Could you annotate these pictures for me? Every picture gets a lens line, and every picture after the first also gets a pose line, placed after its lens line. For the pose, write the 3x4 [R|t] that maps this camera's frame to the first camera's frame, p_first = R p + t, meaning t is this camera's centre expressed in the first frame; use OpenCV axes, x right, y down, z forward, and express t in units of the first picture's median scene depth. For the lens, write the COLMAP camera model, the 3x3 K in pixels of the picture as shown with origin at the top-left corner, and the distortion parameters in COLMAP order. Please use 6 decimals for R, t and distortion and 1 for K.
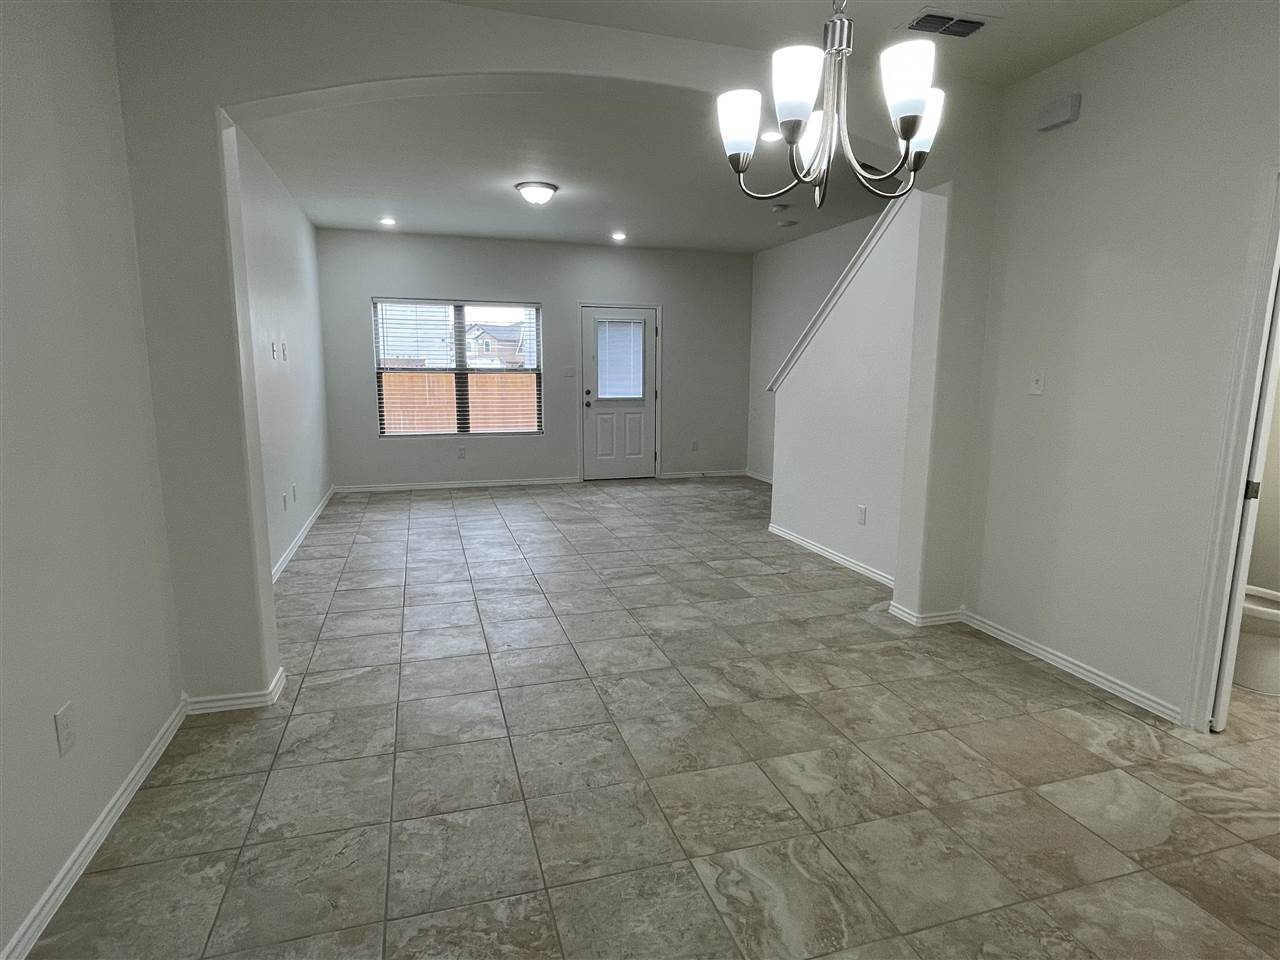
lens RADIAL K [[695.4, 0, 638.1], [0, 695.4, 481.8], [0, 0, 1]] dist [-0.003681, 0.002068]
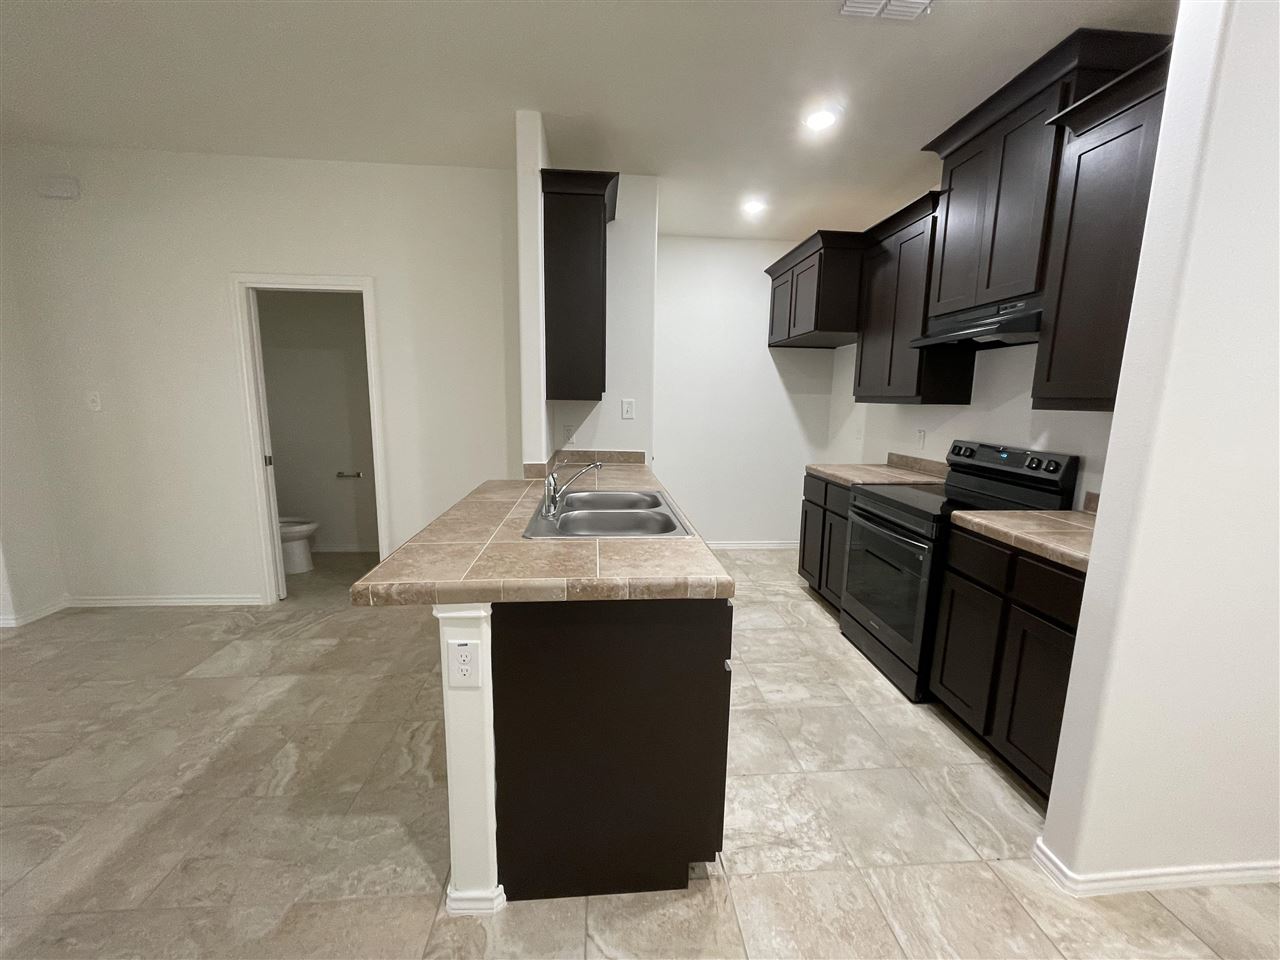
lens RADIAL K [[511.1, 0, 640.9], [0, 511.1, 480.1], [0, 0, 1]] dist [-0.001188, -0.000822]
pose [[0.207413, -0.162857, 0.964602, -0.190255], [0.145771, 0.980182, 0.134143, 0.031515], [-0.967332, 0.112787, 0.227042, -0.217754]]
